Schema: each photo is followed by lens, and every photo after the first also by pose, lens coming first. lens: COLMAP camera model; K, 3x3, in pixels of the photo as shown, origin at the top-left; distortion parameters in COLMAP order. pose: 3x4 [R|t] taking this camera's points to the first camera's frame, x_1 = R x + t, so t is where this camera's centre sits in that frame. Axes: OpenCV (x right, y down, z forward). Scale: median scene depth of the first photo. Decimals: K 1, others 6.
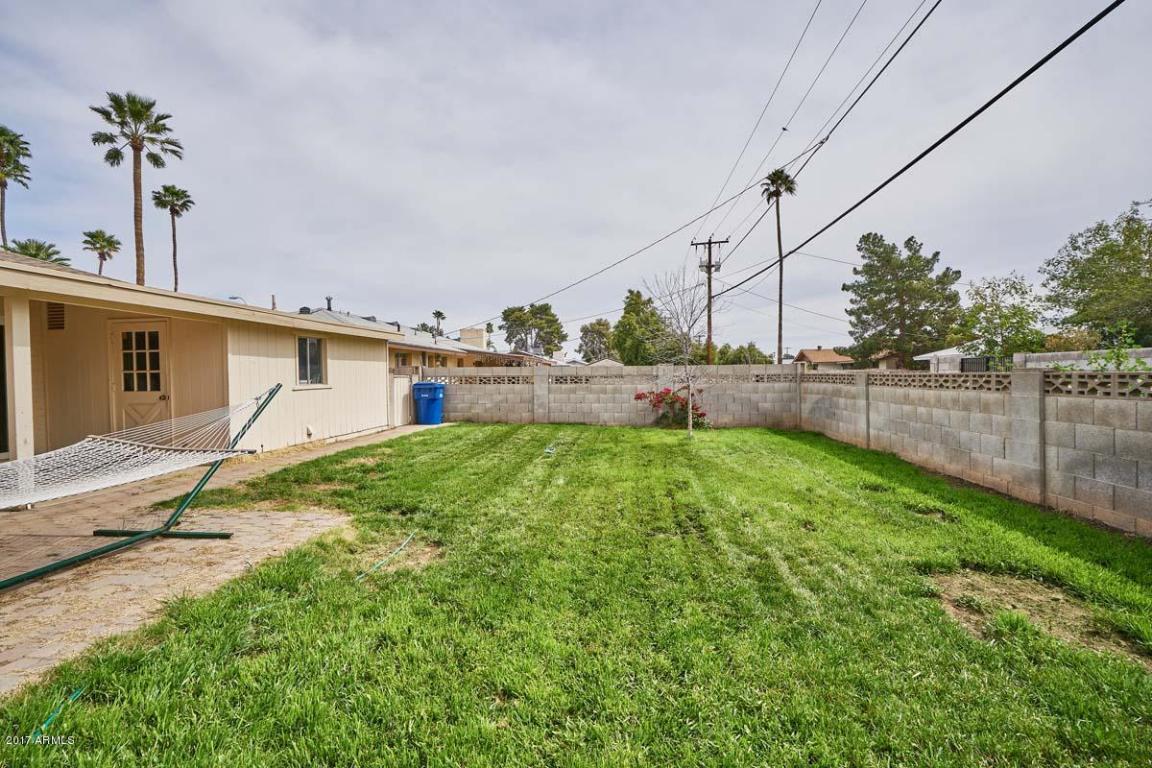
lens RADIAL K [[512.3, 0, 579.0], [0, 512.3, 391.7], [0, 0, 1]] dist [-0.000573, 0.000036]
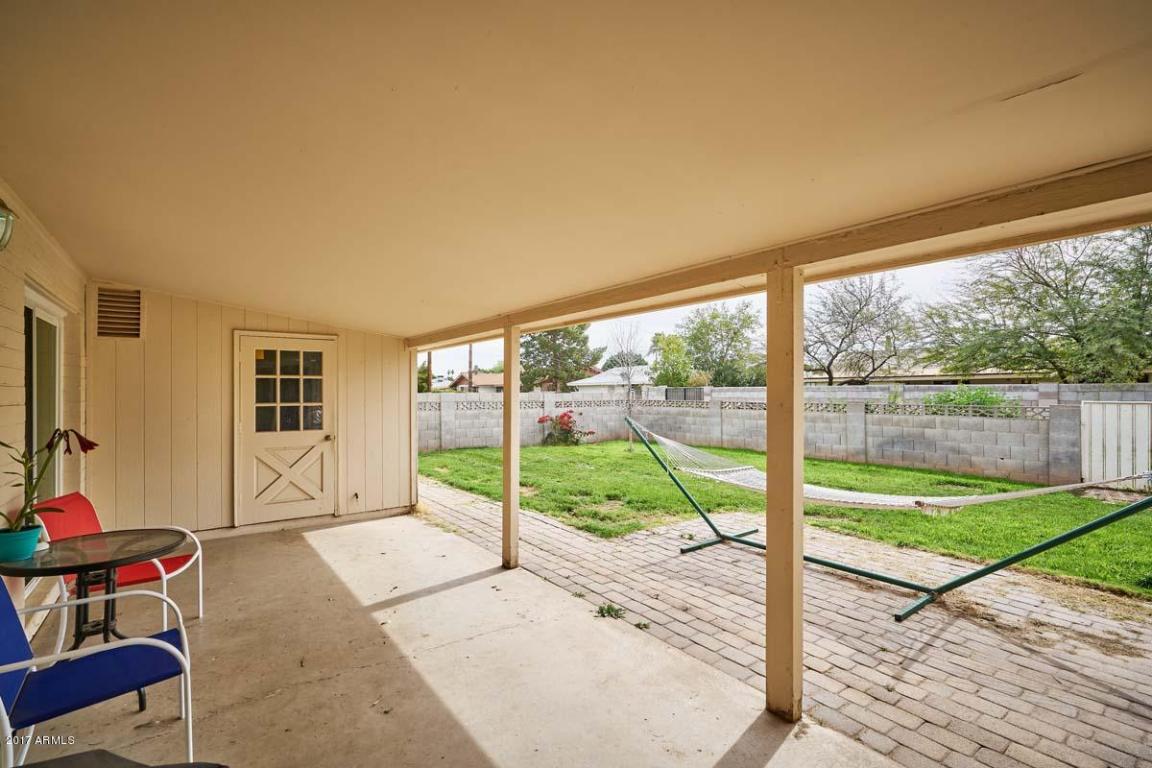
lens RADIAL K [[512.3, 0, 579.0], [0, 512.3, 391.7], [0, 0, 1]] dist [-0.000573, 0.000036]
pose [[0.722861, 0.010070, 0.690921, -0.355377], [0.015956, 0.999384, -0.031260, -0.009321], [-0.690810, 0.033621, 0.722254, 0.060845]]
